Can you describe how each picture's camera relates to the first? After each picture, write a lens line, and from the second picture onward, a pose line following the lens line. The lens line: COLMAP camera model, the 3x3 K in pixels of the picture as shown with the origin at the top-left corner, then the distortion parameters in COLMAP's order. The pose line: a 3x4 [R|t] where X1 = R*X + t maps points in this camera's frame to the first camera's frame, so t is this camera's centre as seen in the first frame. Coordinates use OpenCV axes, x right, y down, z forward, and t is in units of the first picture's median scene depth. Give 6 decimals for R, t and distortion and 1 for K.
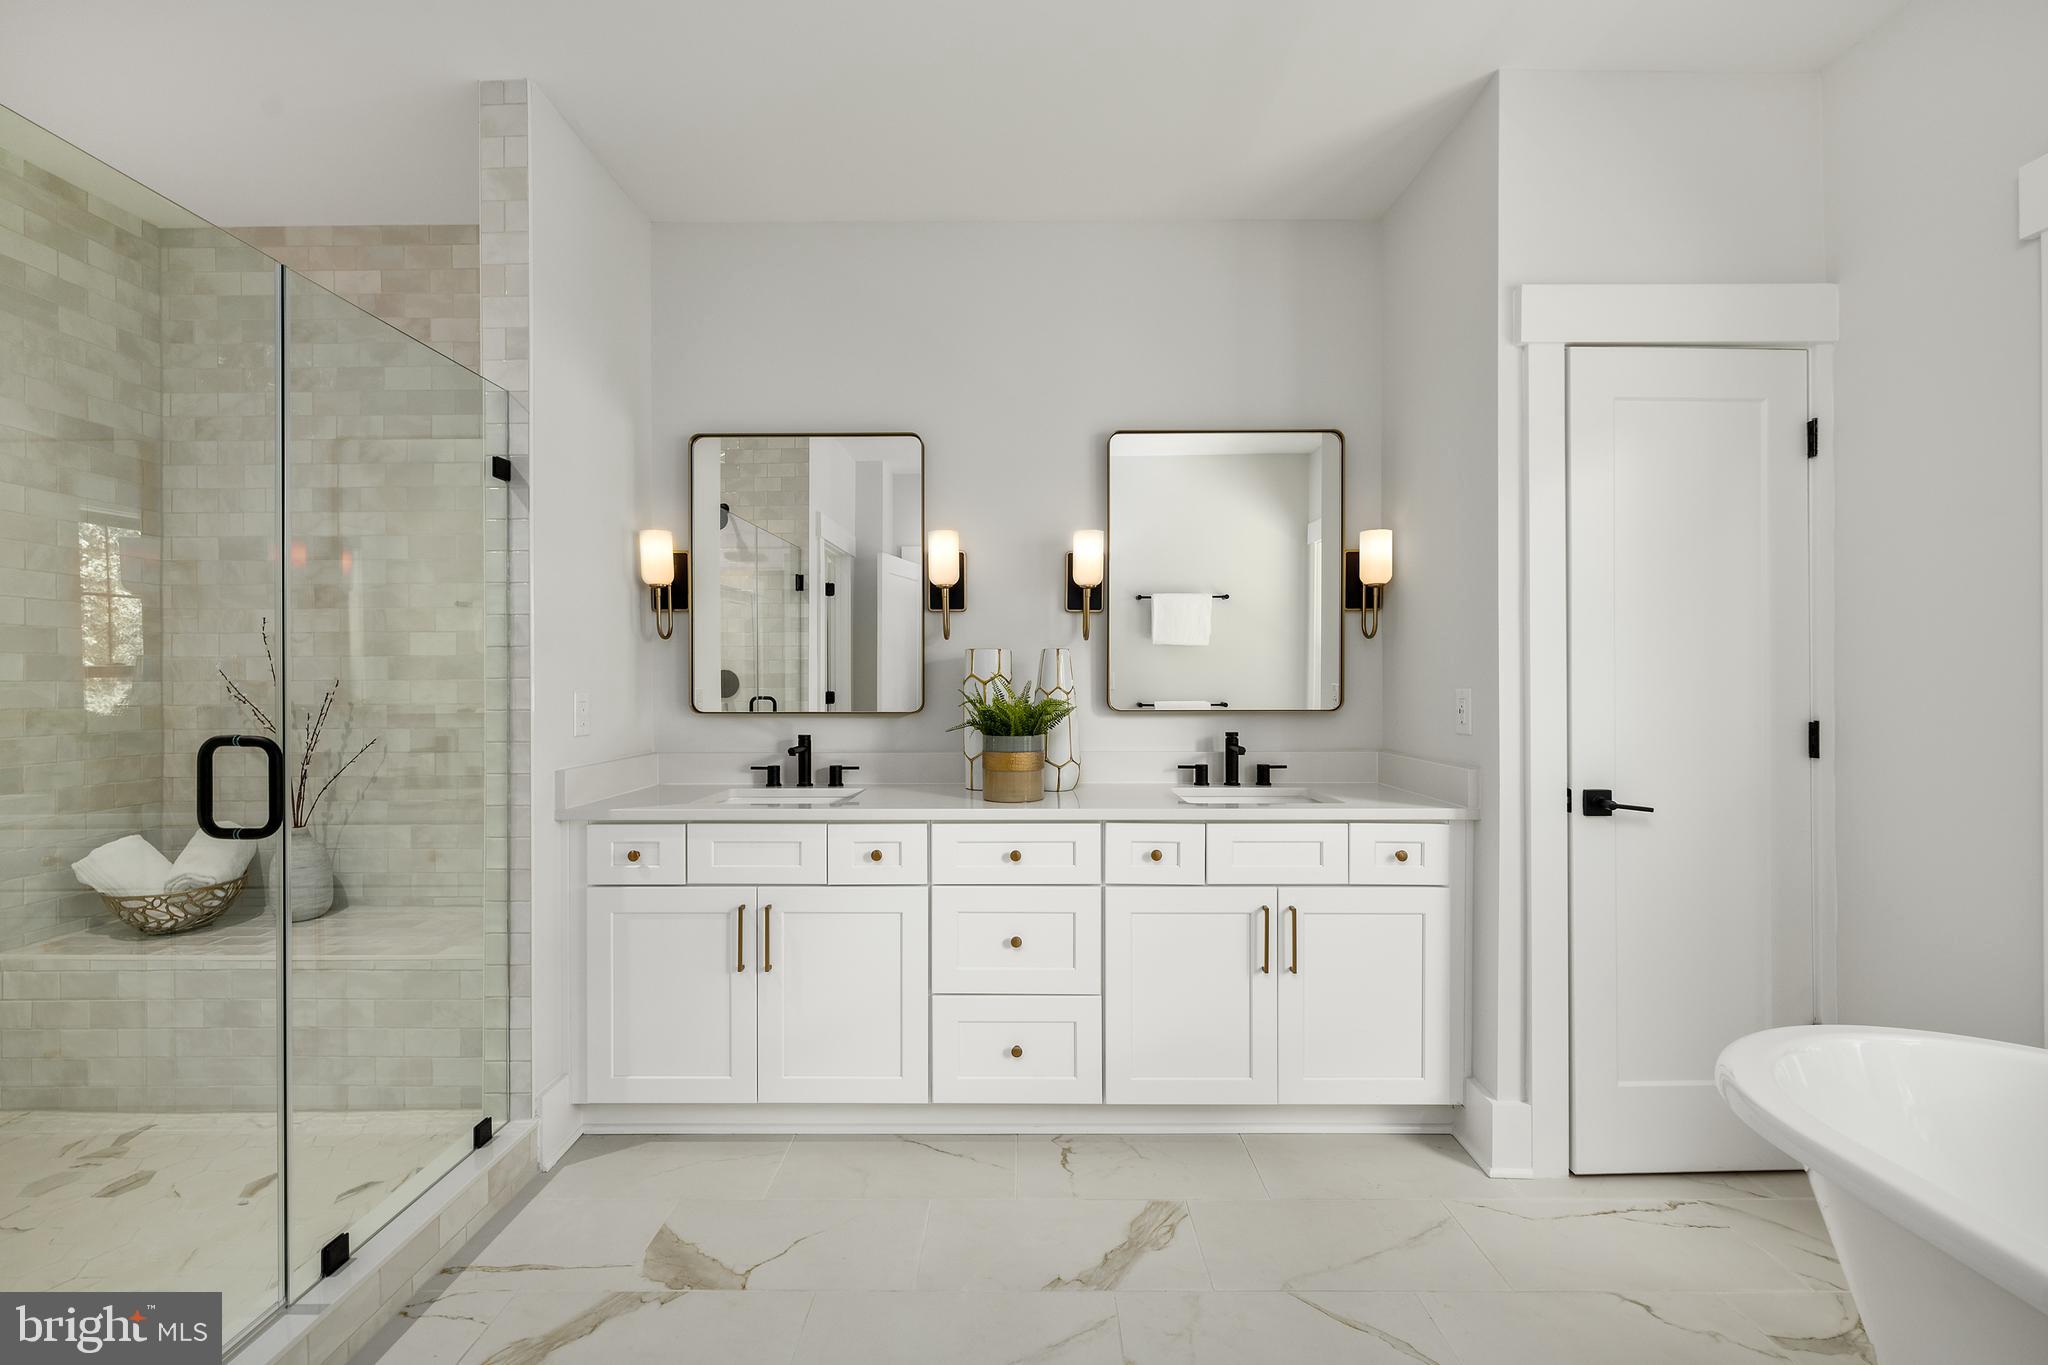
lens RADIAL K [[830.7, 0, 1023.5], [0, 830.7, 682.9], [0, 0, 1]] dist [0.000195, 0.000017]
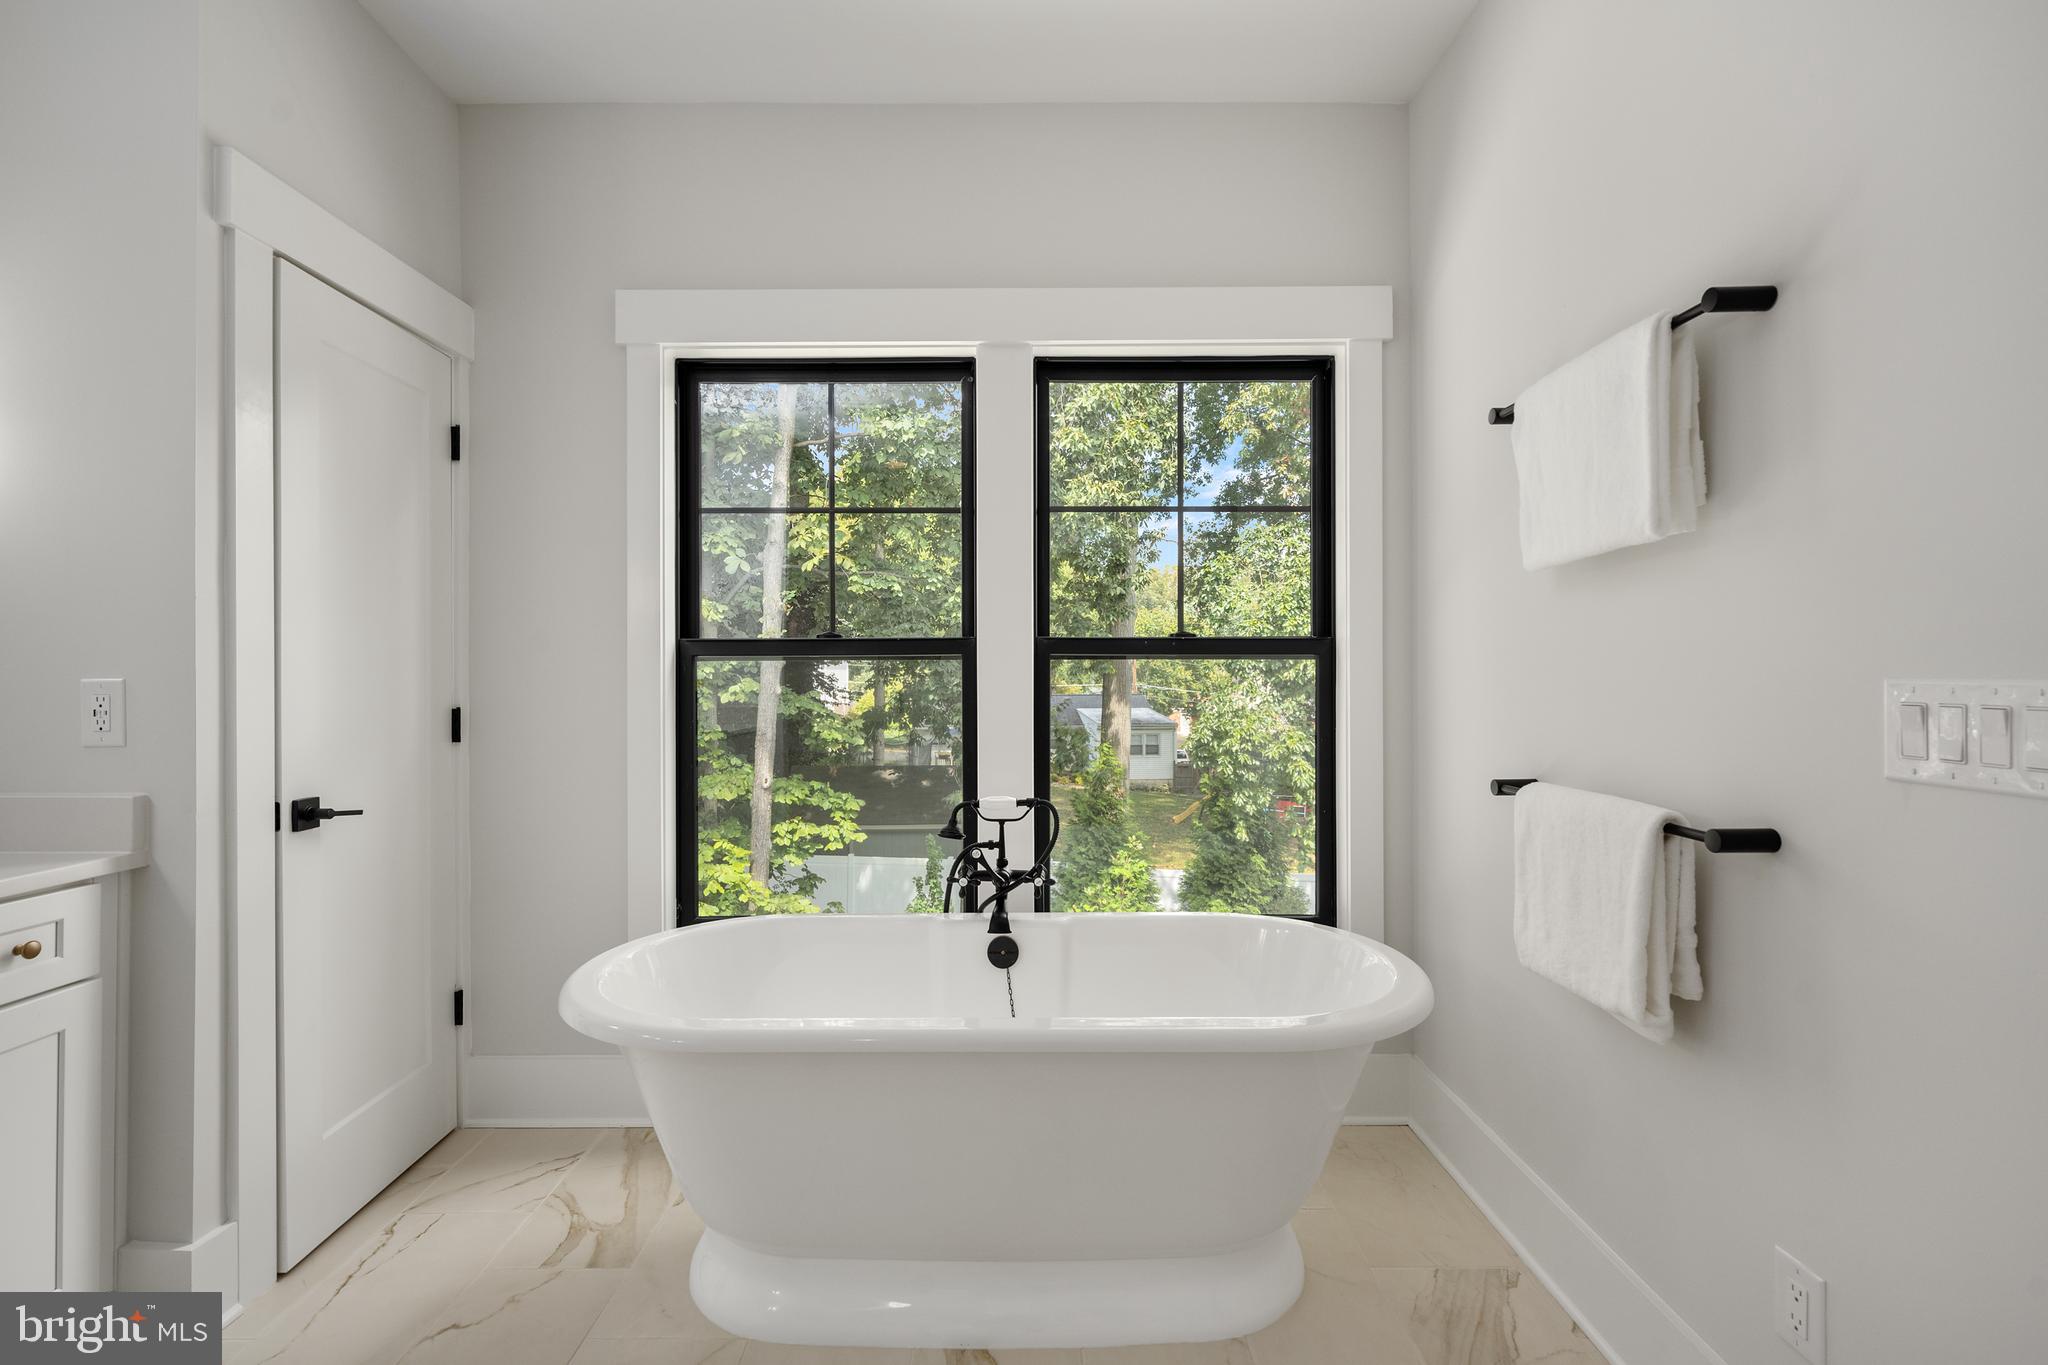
lens RADIAL K [[936.7, 0, 1021.8], [0, 936.7, 667.1], [0, 0, 1]] dist [-0.000591, -0.000395]
pose [[-0.009267, 0.007003, 0.999933, -0.239128], [-0.002474, 0.999972, -0.007026, 0.000411], [-0.999954, -0.002539, -0.009249, 0.256523]]
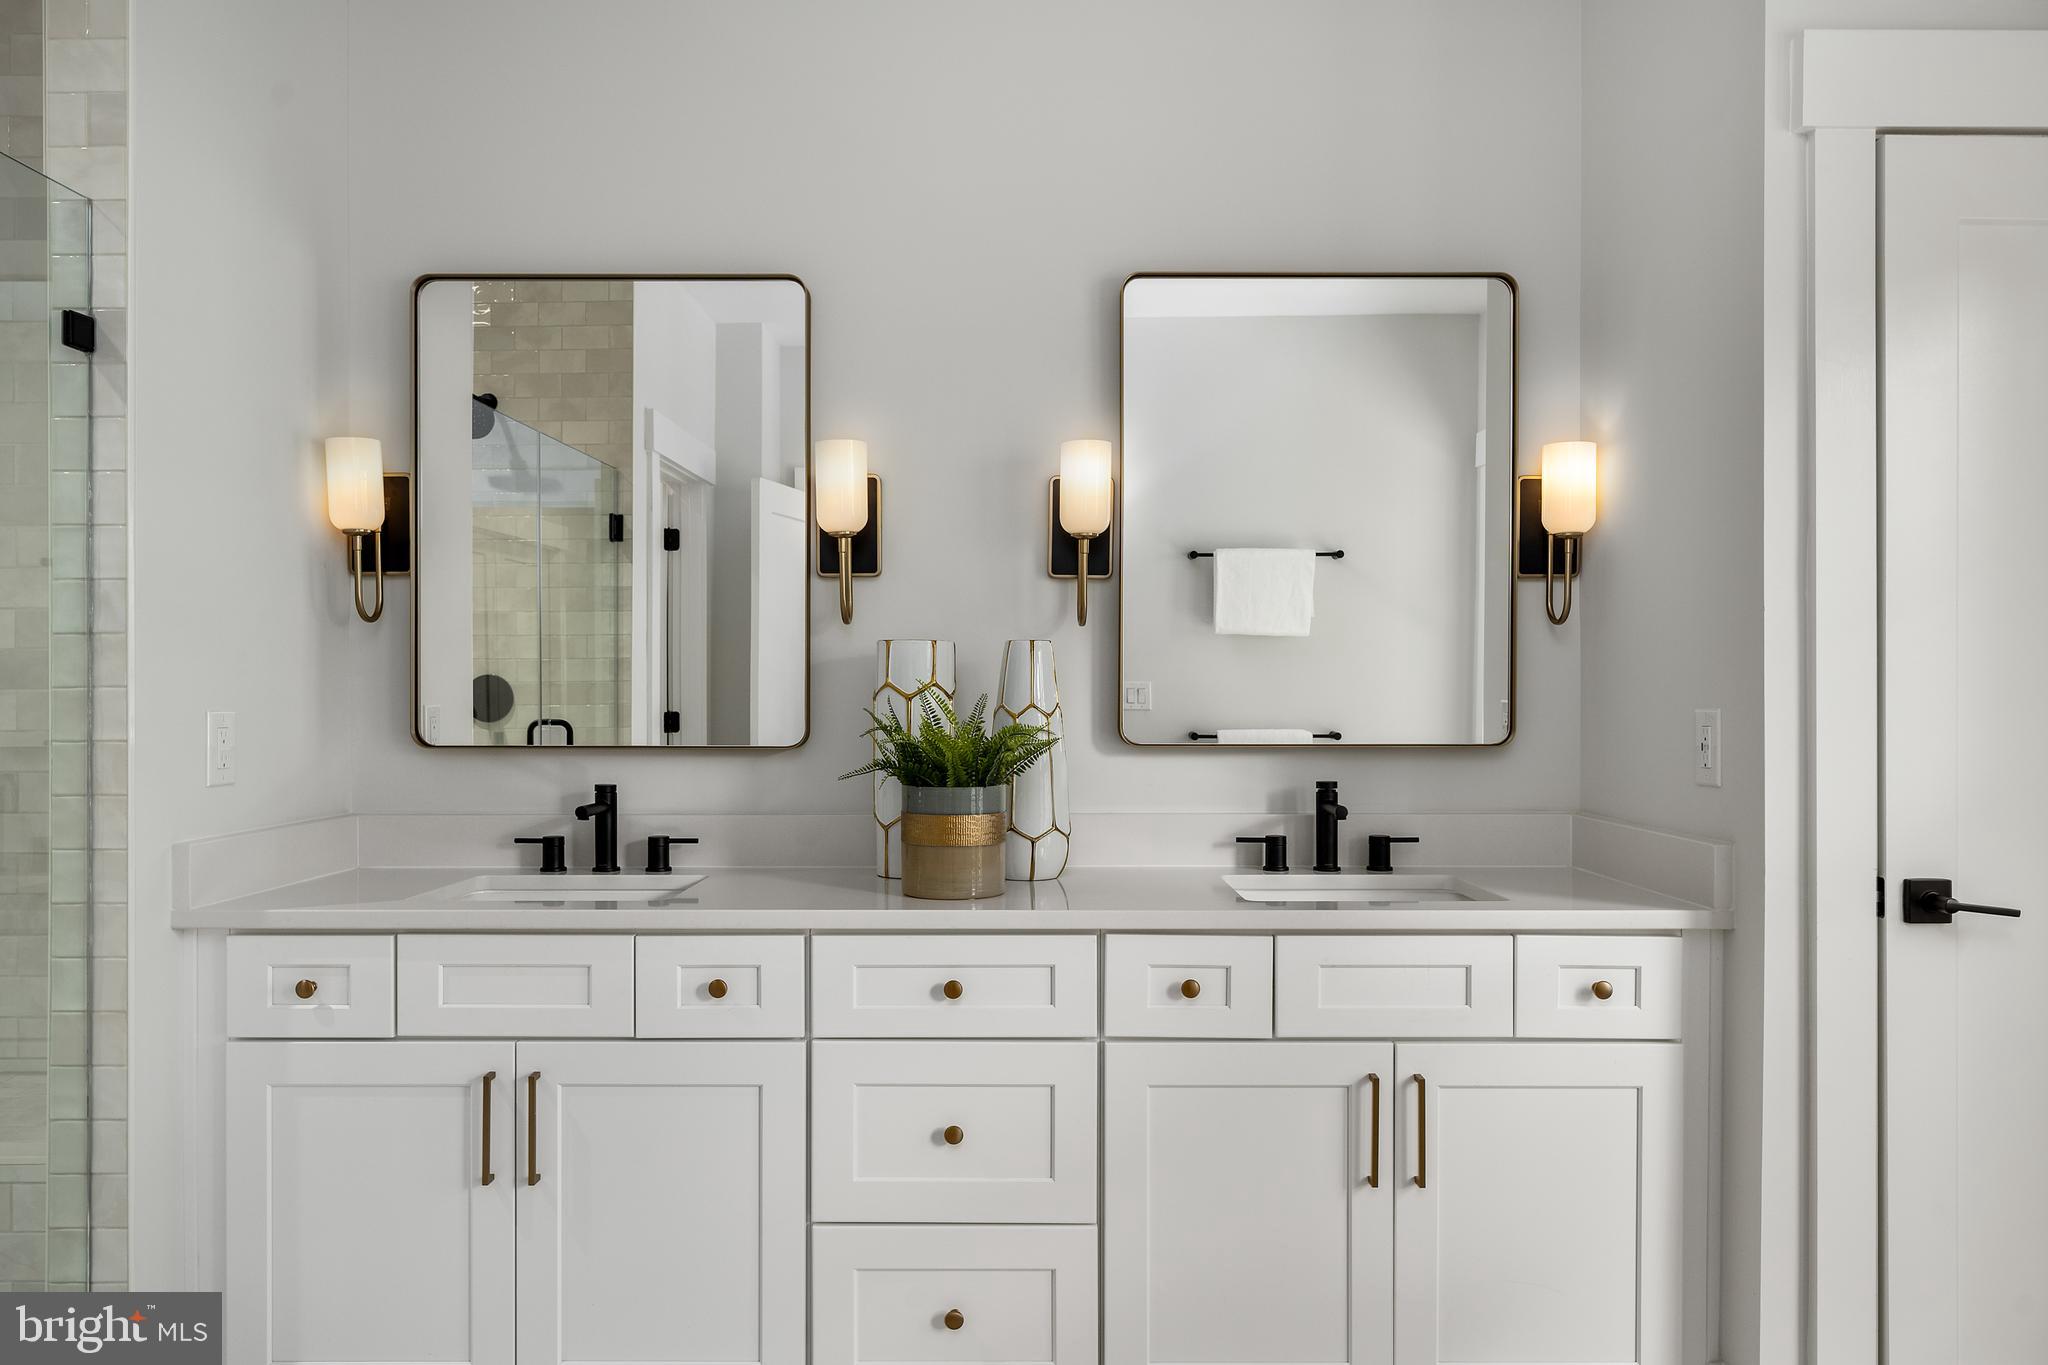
lens RADIAL K [[1397.9, 0, 1023.8], [0, 1397.9, 700.9], [0, 0, 1]] dist [0.001420, 0.000491]
pose [[0.999969, 0.002563, 0.007468, 0.032244], [-0.002576, 0.999995, 0.001759, 0.000438], [-0.007464, -0.001778, 0.999971, 0.002563]]
